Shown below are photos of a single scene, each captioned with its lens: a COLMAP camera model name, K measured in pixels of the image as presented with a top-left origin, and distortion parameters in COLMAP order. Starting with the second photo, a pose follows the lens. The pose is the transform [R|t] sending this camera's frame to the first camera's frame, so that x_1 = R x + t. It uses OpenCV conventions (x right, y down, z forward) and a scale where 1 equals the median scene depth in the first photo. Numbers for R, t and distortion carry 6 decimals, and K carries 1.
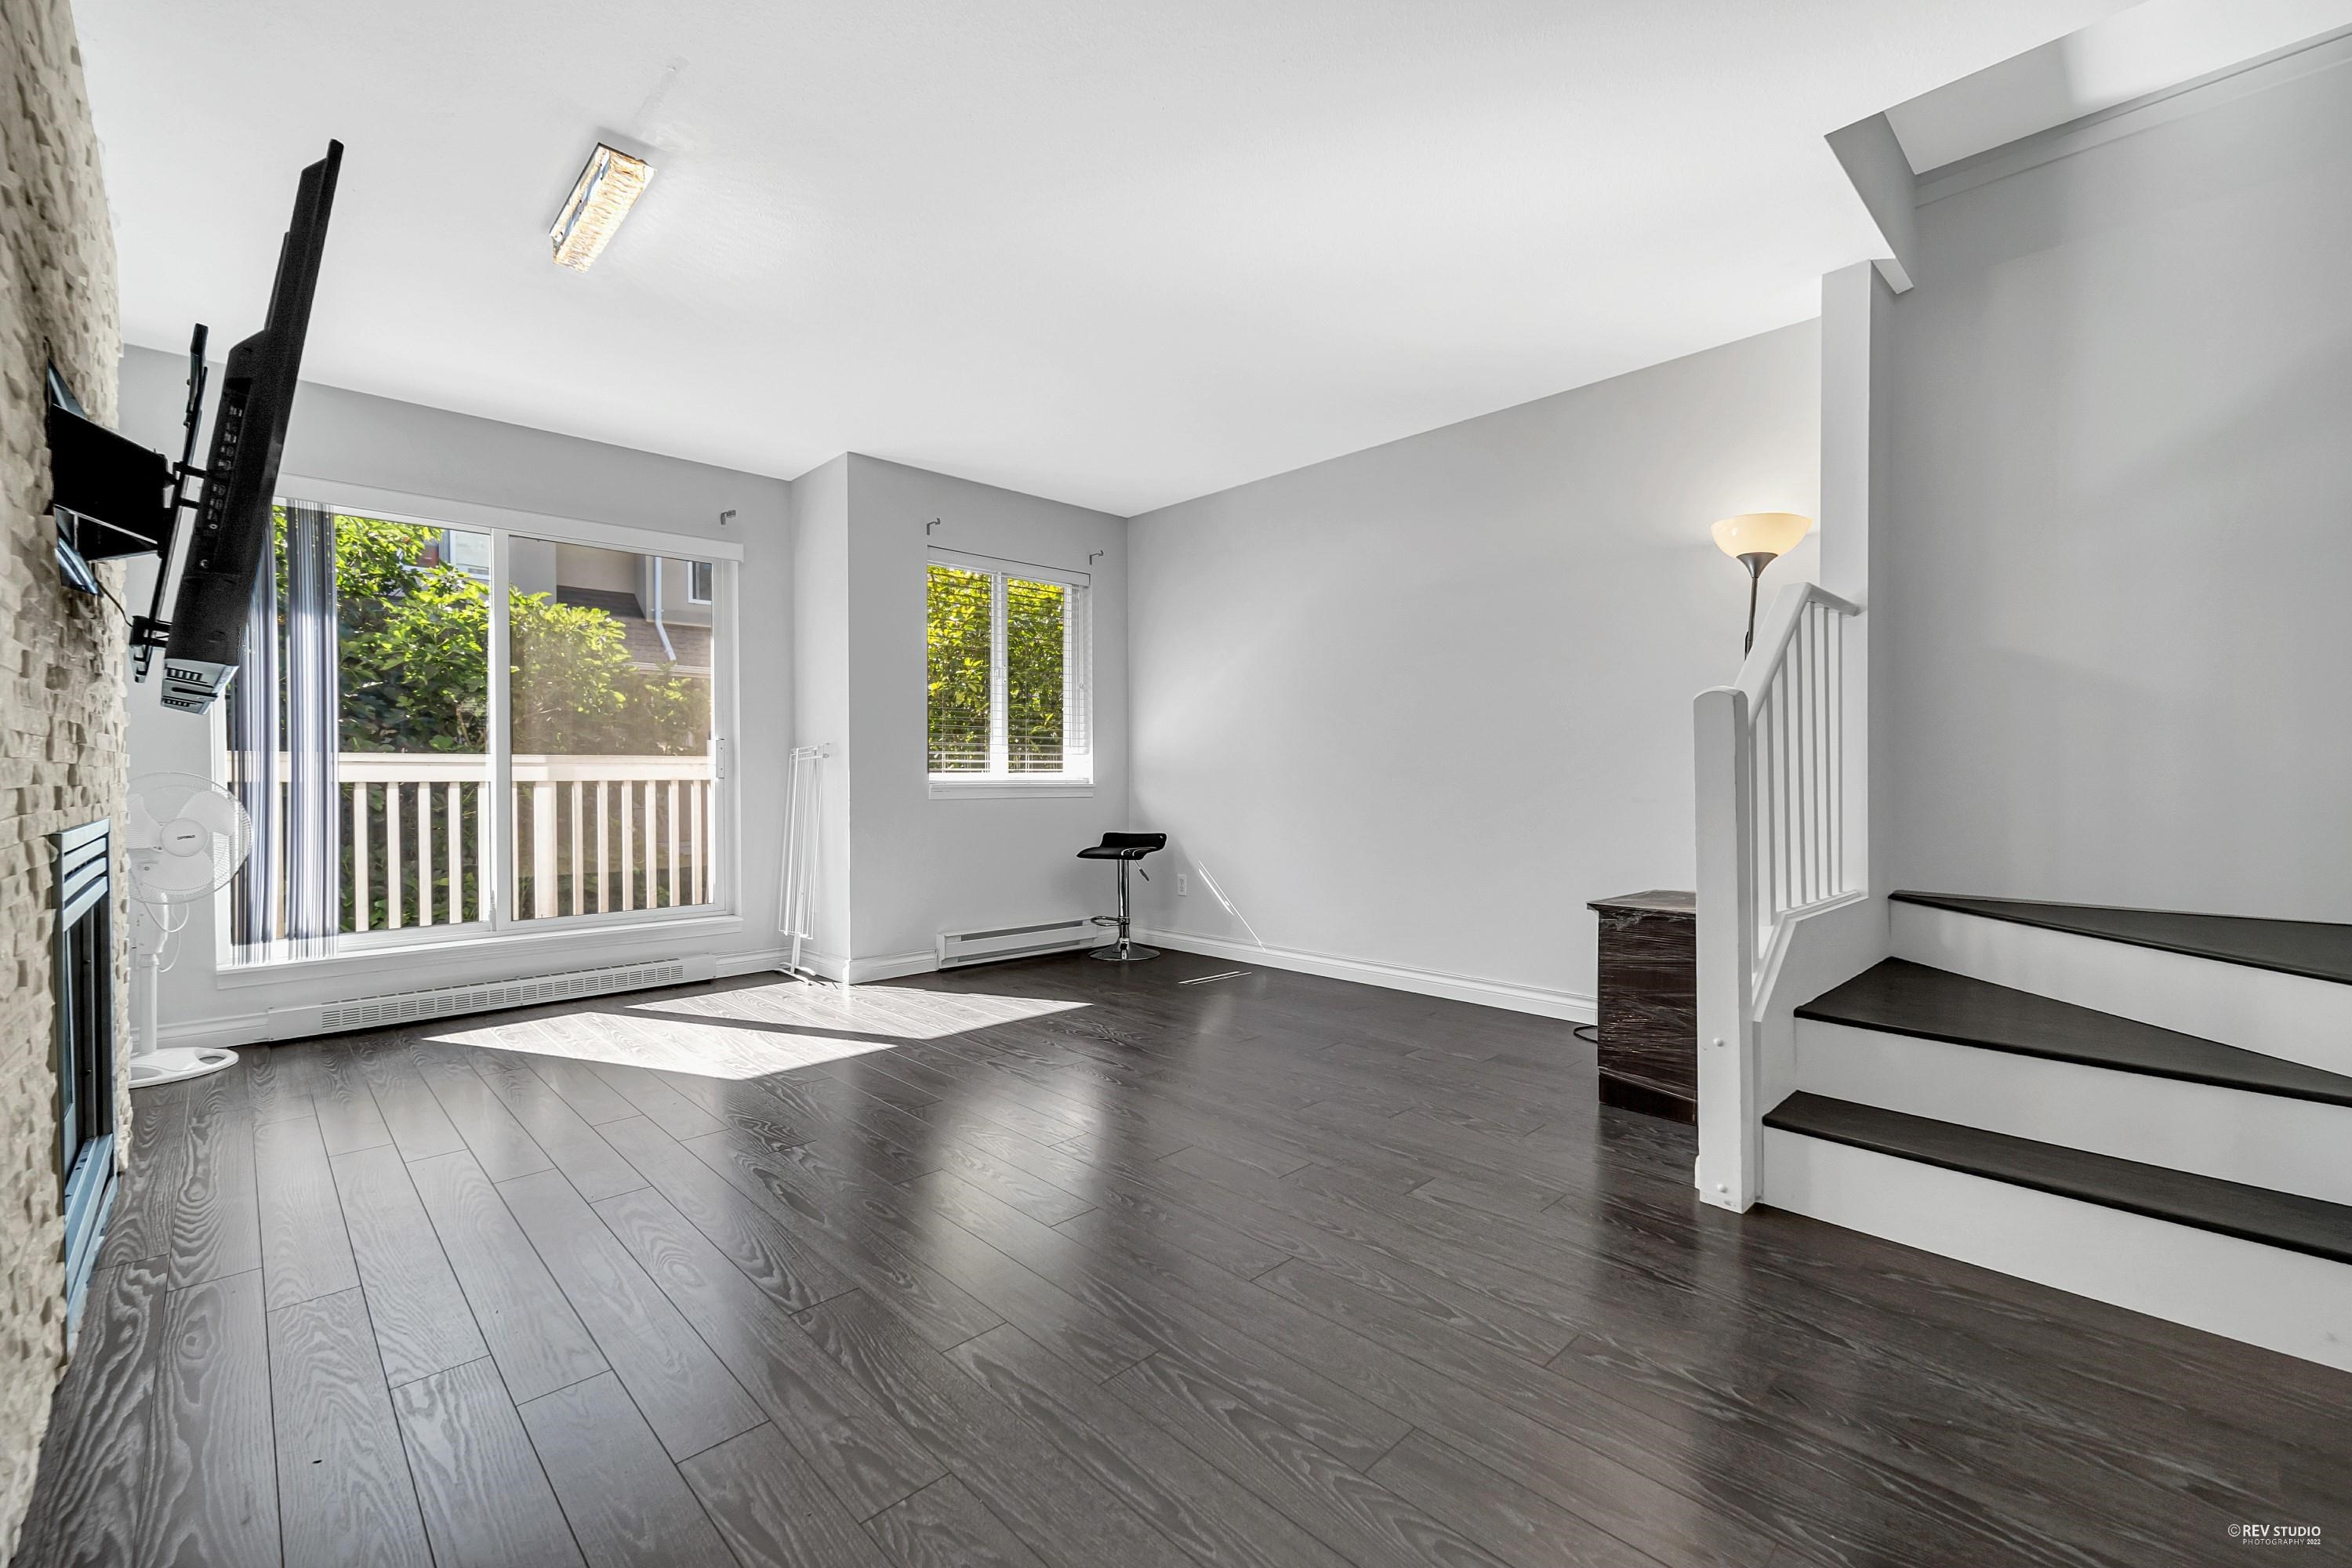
lens RADIAL K [[985.6, 0, 1158.1], [0, 985.6, 789.4], [0, 0, 1]] dist [0.006949, -0.001461]
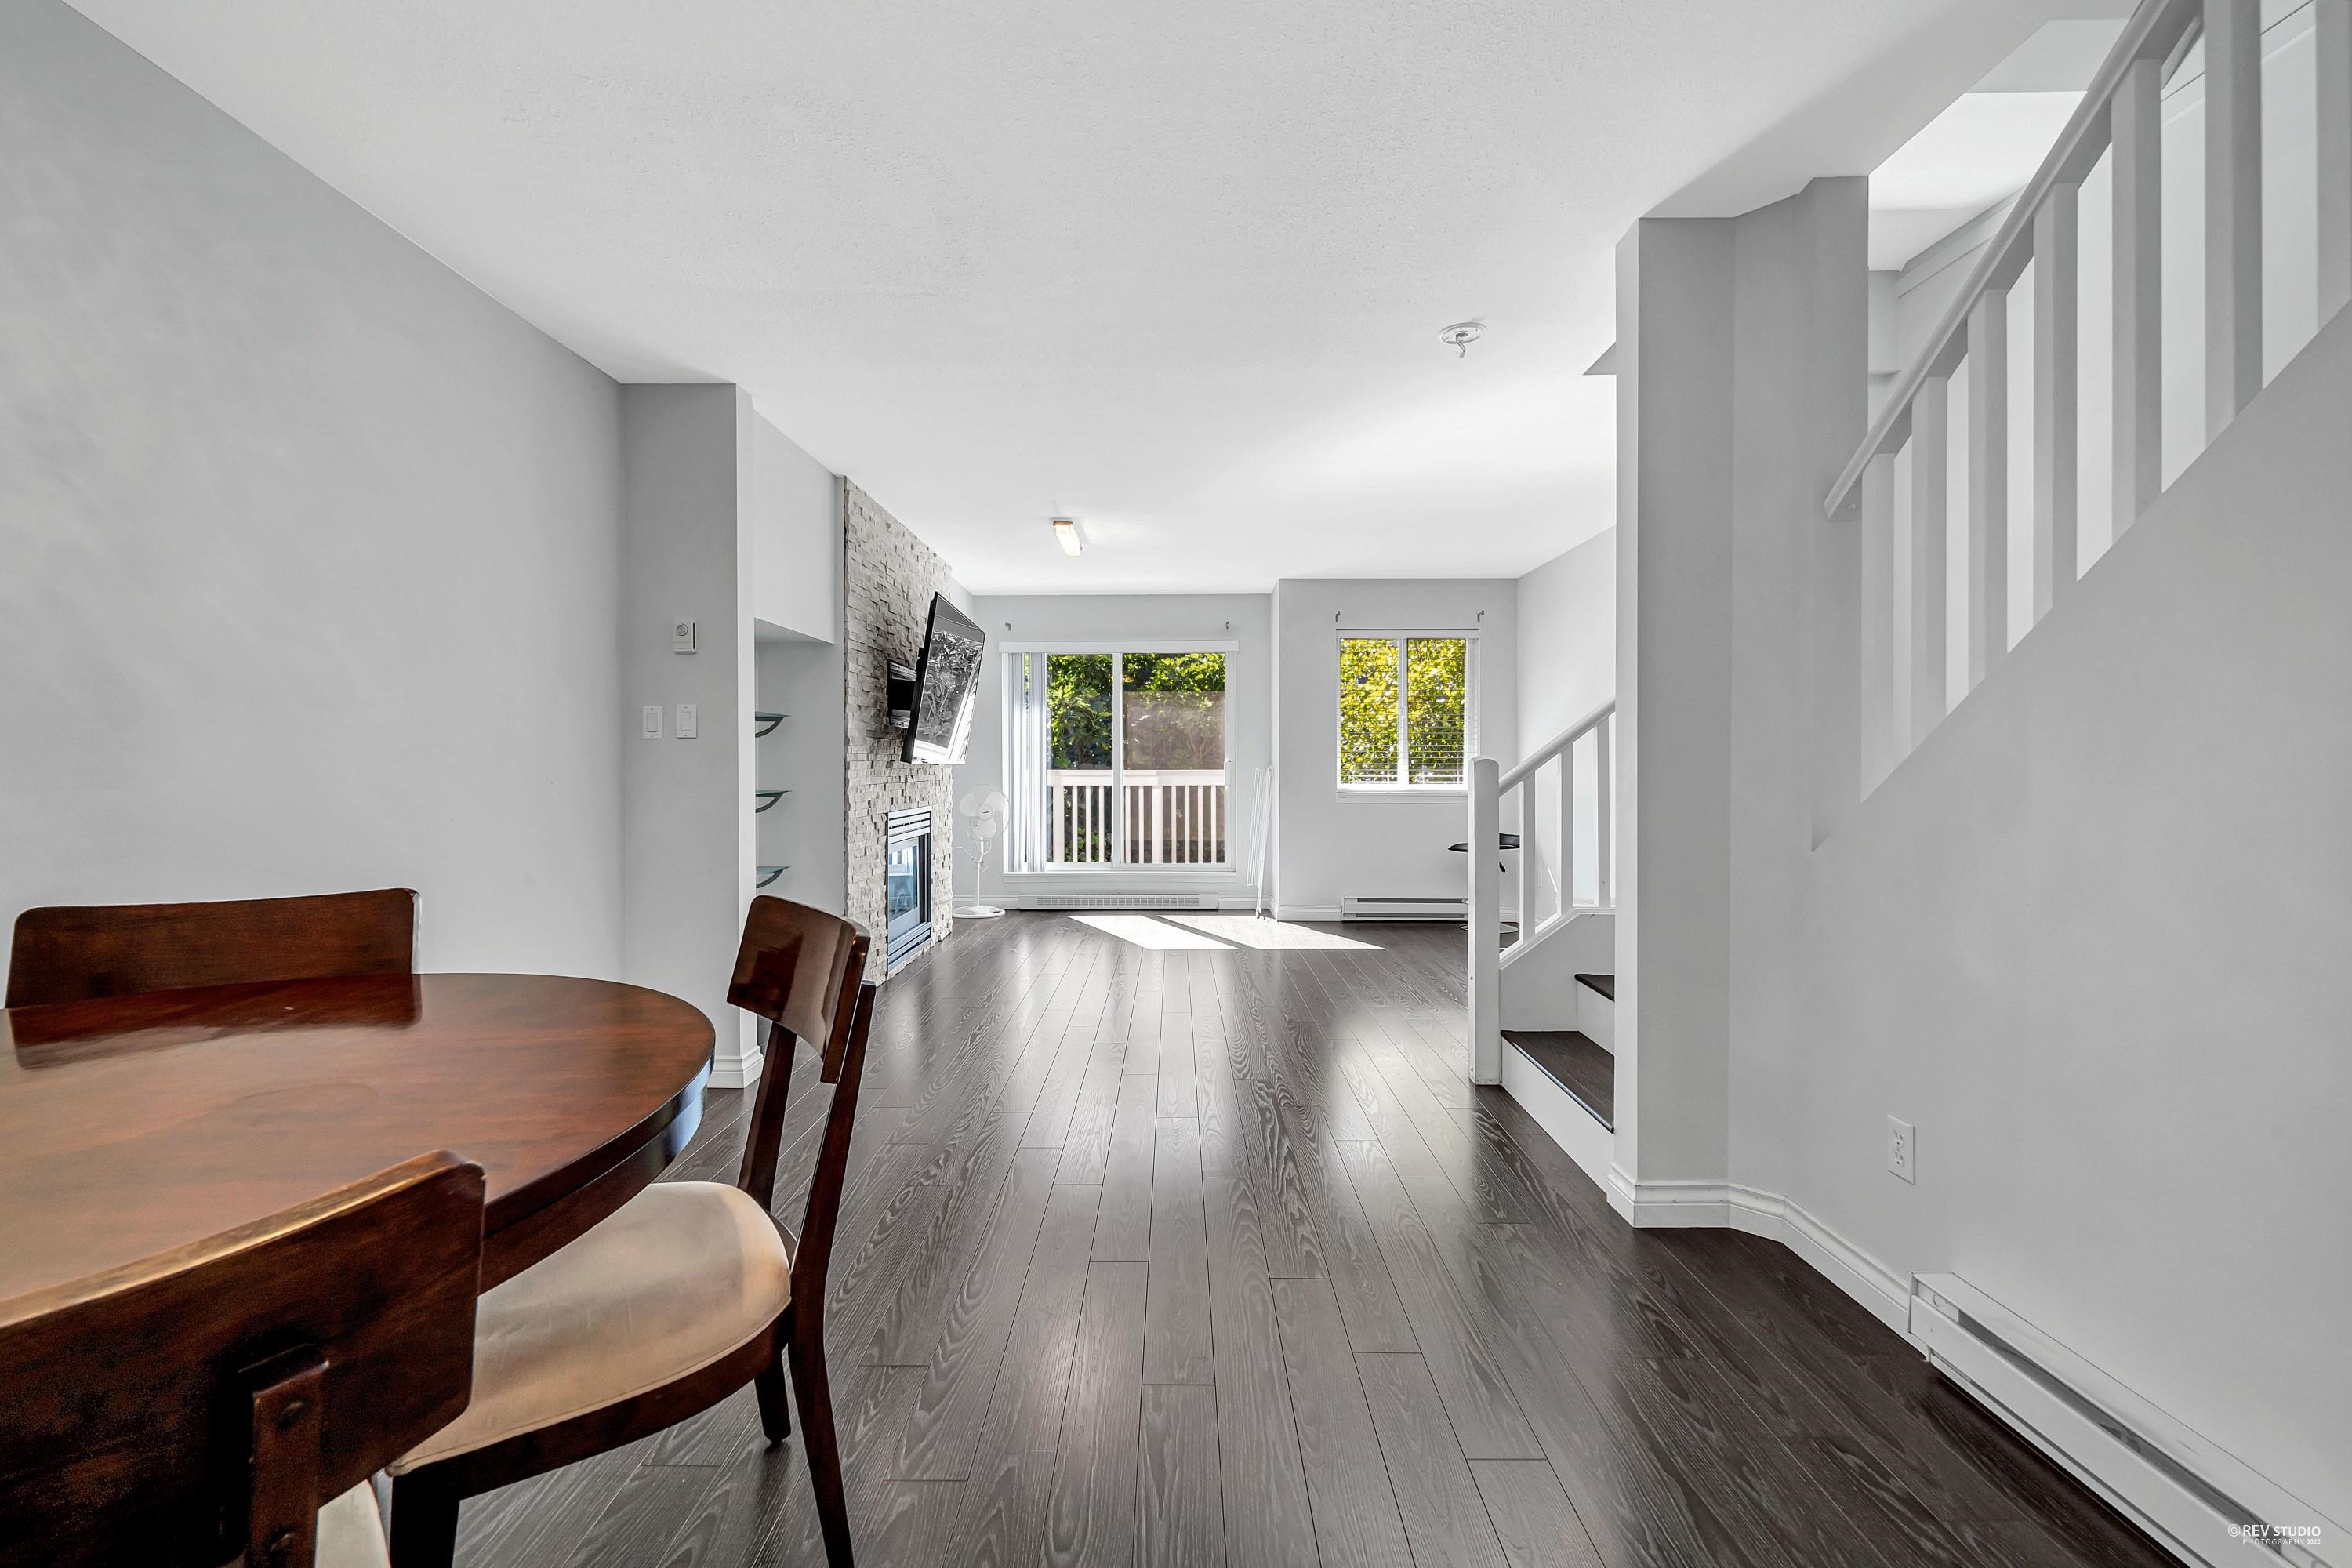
lens RADIAL K [[985.6, 0, 1181.0], [0, 985.6, 769.4], [0, 0, 1]] dist [0.006949, -0.001461]
pose [[0.731808, 0.007467, -0.681470, 0.613248], [-0.017393, 0.999819, -0.007723, -0.024194], [0.681289, 0.017505, 0.731805, -0.231995]]
